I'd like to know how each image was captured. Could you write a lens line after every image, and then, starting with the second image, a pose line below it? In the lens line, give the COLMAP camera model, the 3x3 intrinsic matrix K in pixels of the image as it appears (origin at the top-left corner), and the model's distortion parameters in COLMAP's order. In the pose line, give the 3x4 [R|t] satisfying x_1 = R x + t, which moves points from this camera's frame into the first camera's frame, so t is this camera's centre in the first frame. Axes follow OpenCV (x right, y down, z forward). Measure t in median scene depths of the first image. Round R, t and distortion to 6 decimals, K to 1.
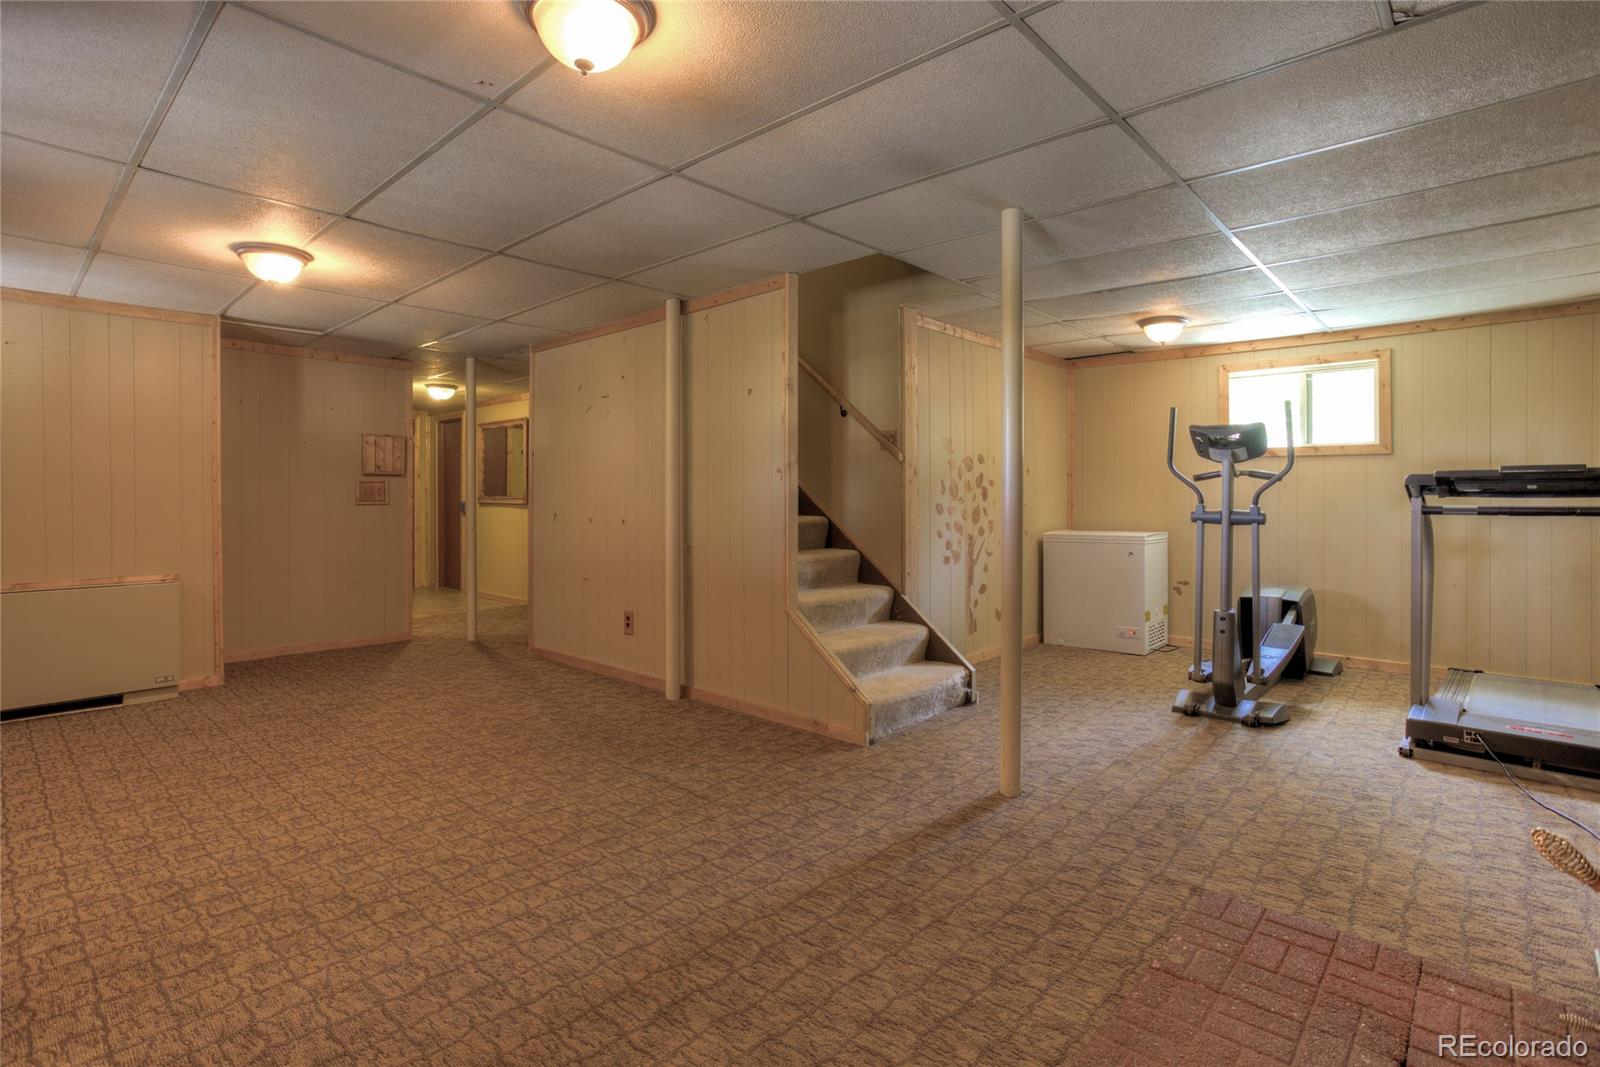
lens RADIAL K [[779.8, 0, 778.8], [0, 779.8, 506.4], [0, 0, 1]] dist [-0.040741, 0.024310]
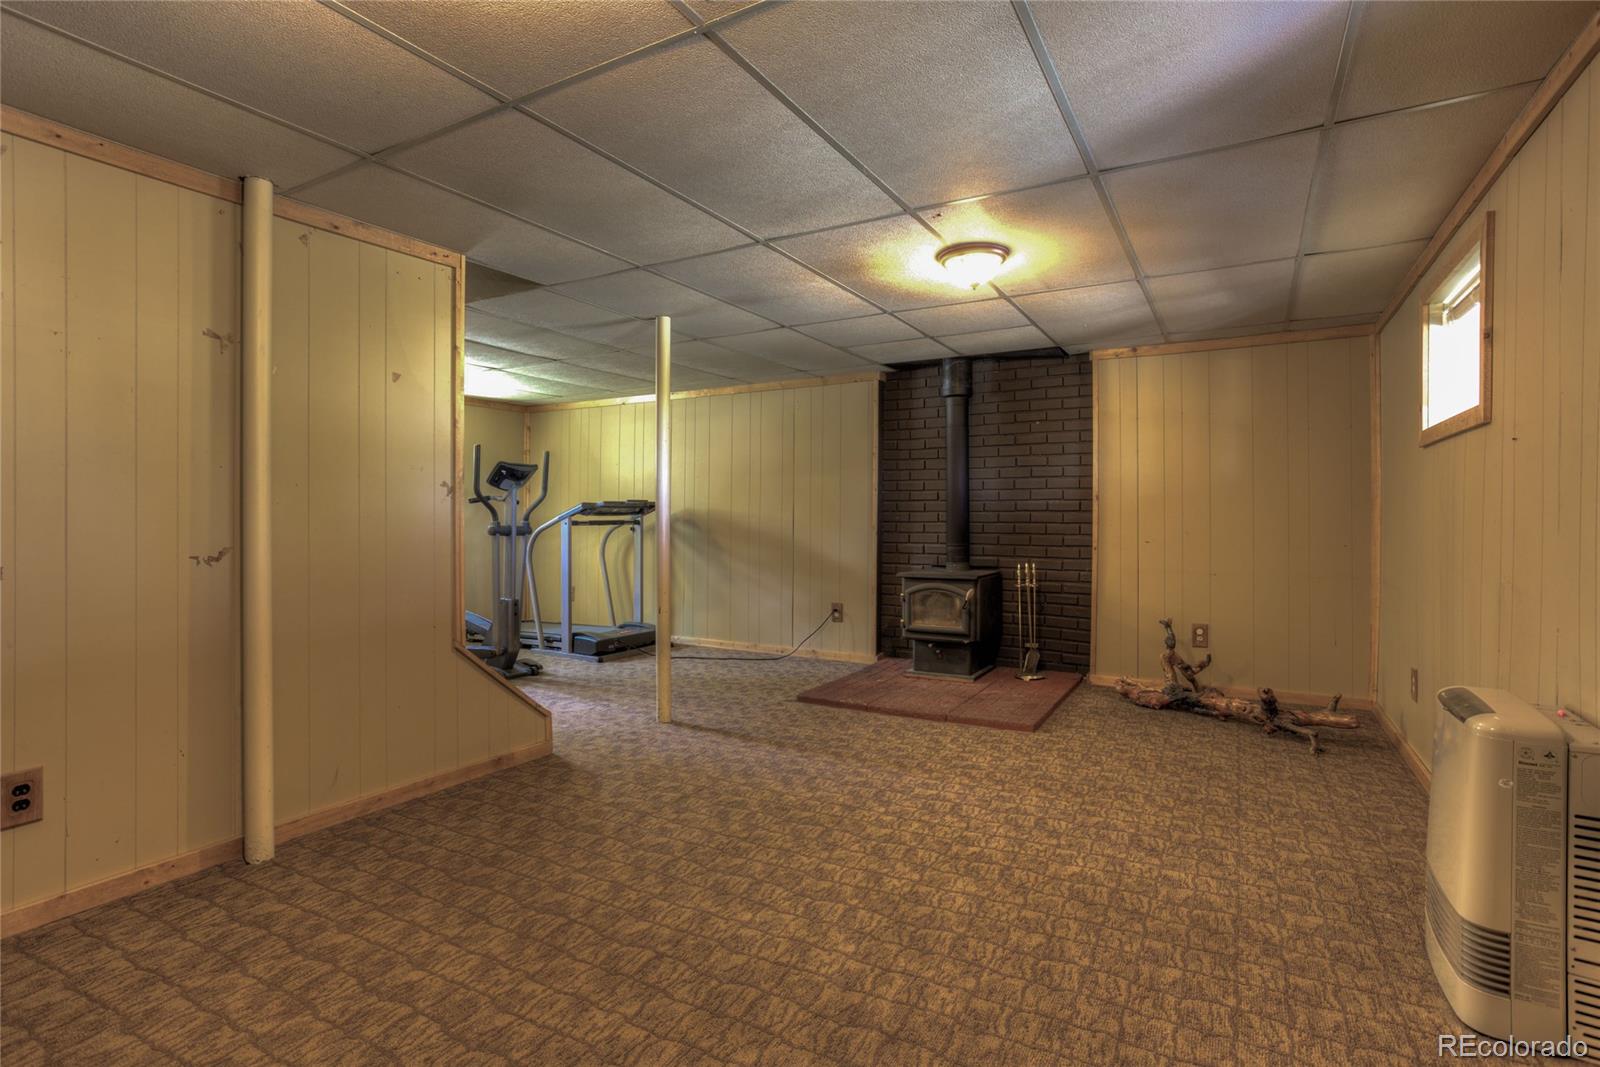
lens RADIAL K [[779.8, 0, 799.4], [0, 779.8, 523.8], [0, 0, 1]] dist [-0.040741, 0.024310]
pose [[-0.230119, -0.010803, 0.973102, -1.196556], [0.004968, 0.999912, 0.012276, -0.014410], [-0.973150, 0.007659, -0.230046, 1.115212]]
